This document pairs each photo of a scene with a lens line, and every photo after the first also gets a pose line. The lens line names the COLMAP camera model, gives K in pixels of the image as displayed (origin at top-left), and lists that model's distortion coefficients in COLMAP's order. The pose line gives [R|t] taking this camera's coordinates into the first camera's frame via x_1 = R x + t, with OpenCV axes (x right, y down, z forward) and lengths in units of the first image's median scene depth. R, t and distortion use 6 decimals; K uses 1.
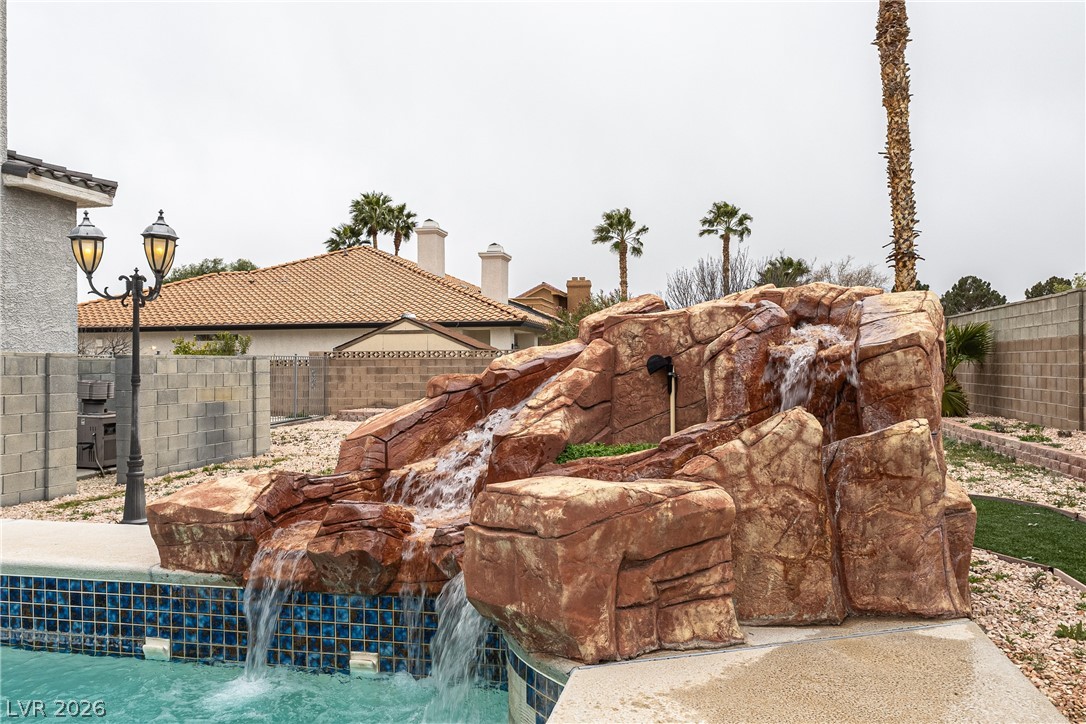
lens RADIAL K [[844.2, 0, 537.8], [0, 844.2, 362.9], [0, 0, 1]] dist [0.021400, -0.017893]
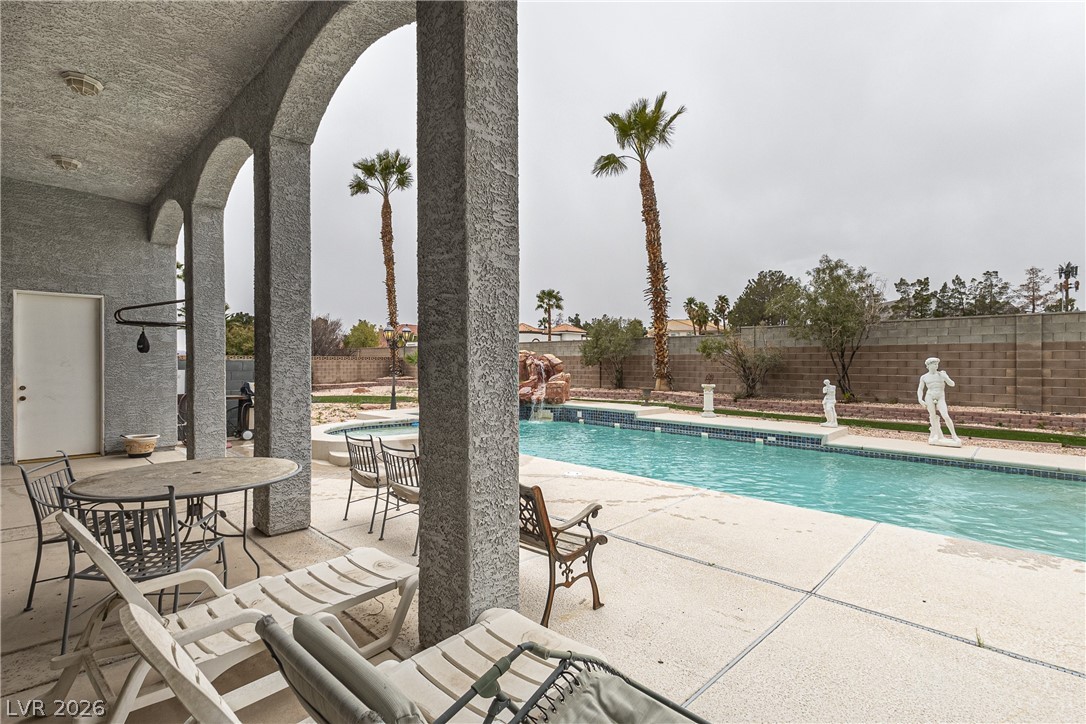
lens RADIAL K [[494.3, 0, 536.5], [0, 494.3, 360.6], [0, 0, 1]] dist [0.012453, -0.002839]
pose [[0.523742, 0.005977, 0.851856, -1.277133], [-0.006152, 0.999976, -0.003233, -0.011395], [-0.851855, -0.003547, 0.523766, -0.389672]]
